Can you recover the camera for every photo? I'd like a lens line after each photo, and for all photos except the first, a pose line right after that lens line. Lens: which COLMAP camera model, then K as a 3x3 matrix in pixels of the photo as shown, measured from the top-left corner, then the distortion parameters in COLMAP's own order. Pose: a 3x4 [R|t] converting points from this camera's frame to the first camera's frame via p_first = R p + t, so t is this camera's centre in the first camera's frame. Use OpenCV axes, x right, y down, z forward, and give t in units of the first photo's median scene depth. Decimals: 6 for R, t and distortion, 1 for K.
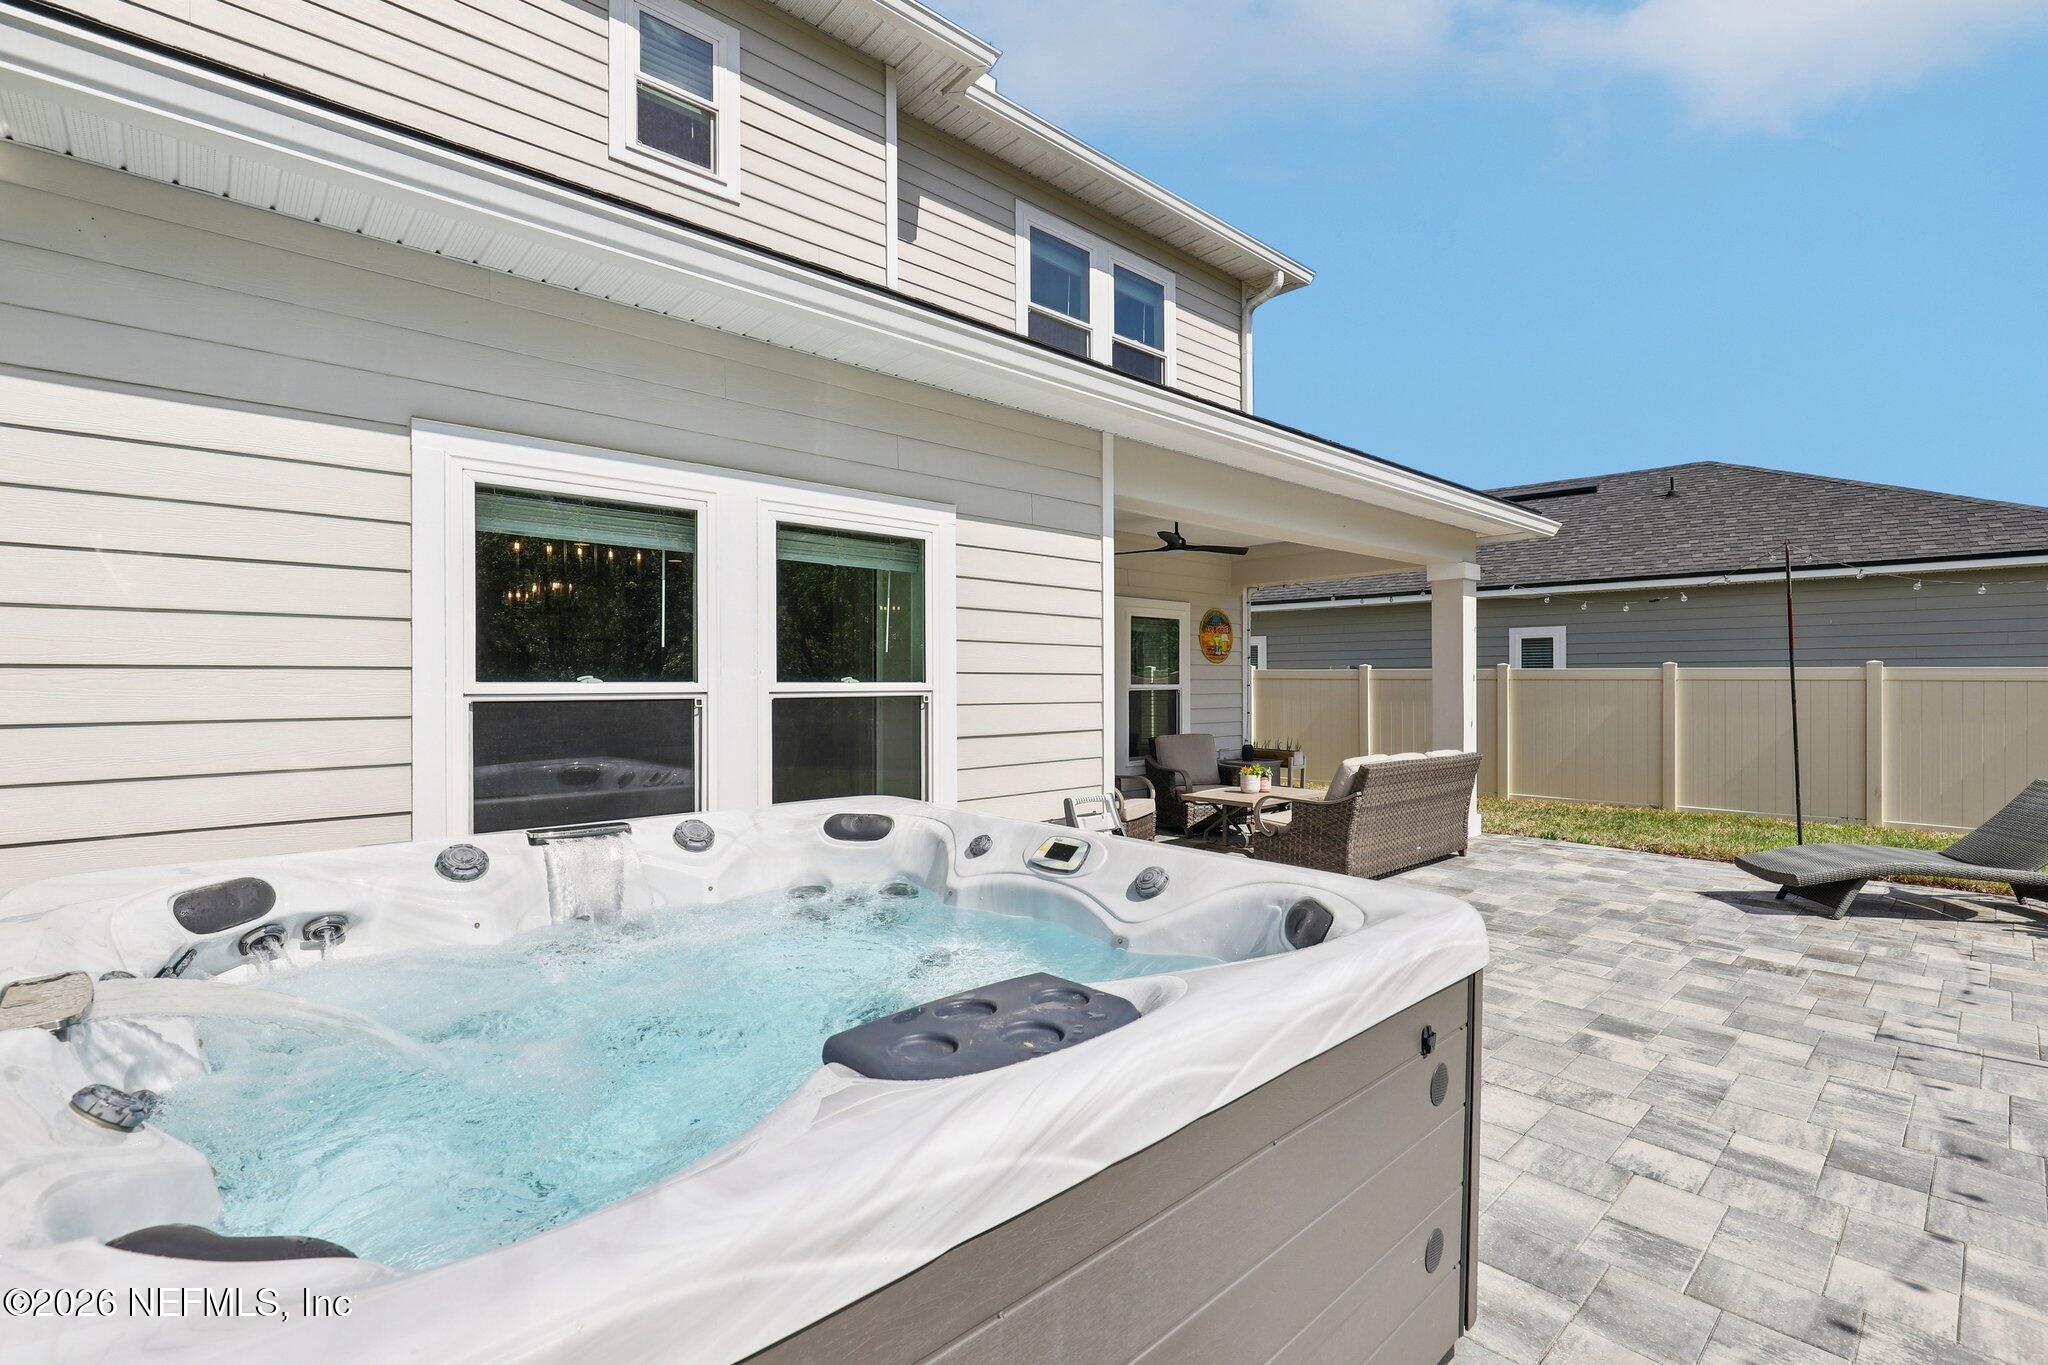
lens RADIAL K [[937.7, 0, 1024.0], [0, 937.7, 682.5], [0, 0, 1]] dist [0.017591, 0.000049]
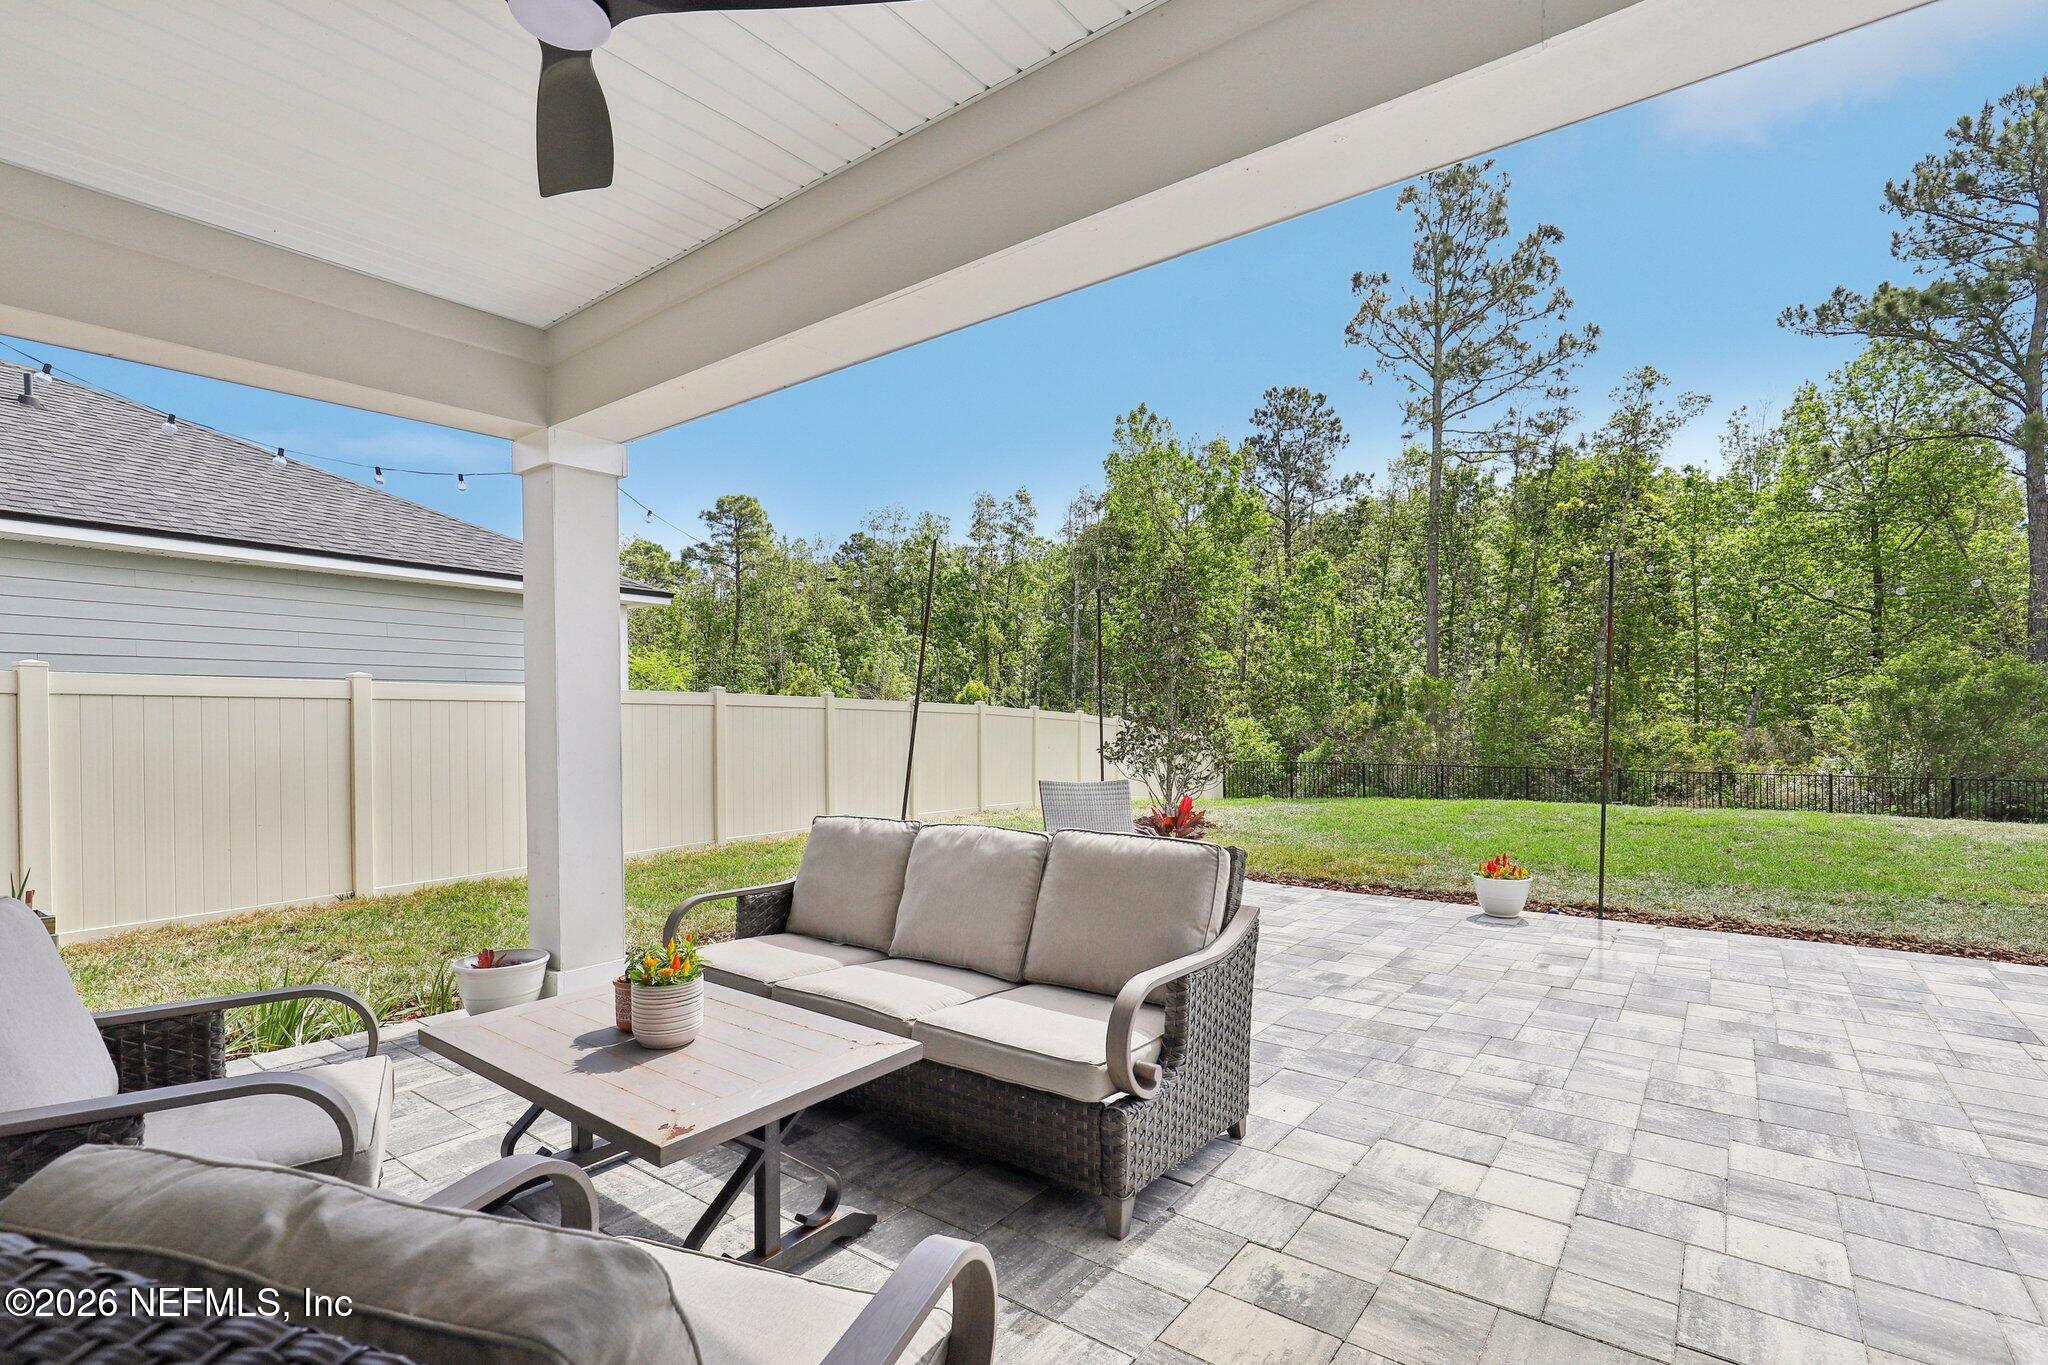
lens RADIAL K [[951.6, 0, 1037.3], [0, 951.6, 697.5], [0, 0, 1]] dist [-0.000401, -0.000633]
pose [[-0.181135, 0.015211, 0.983341, -0.139685], [0.003492, 0.999884, -0.014824, 0.036138], [-0.983452, 0.000748, -0.181167, 1.935541]]
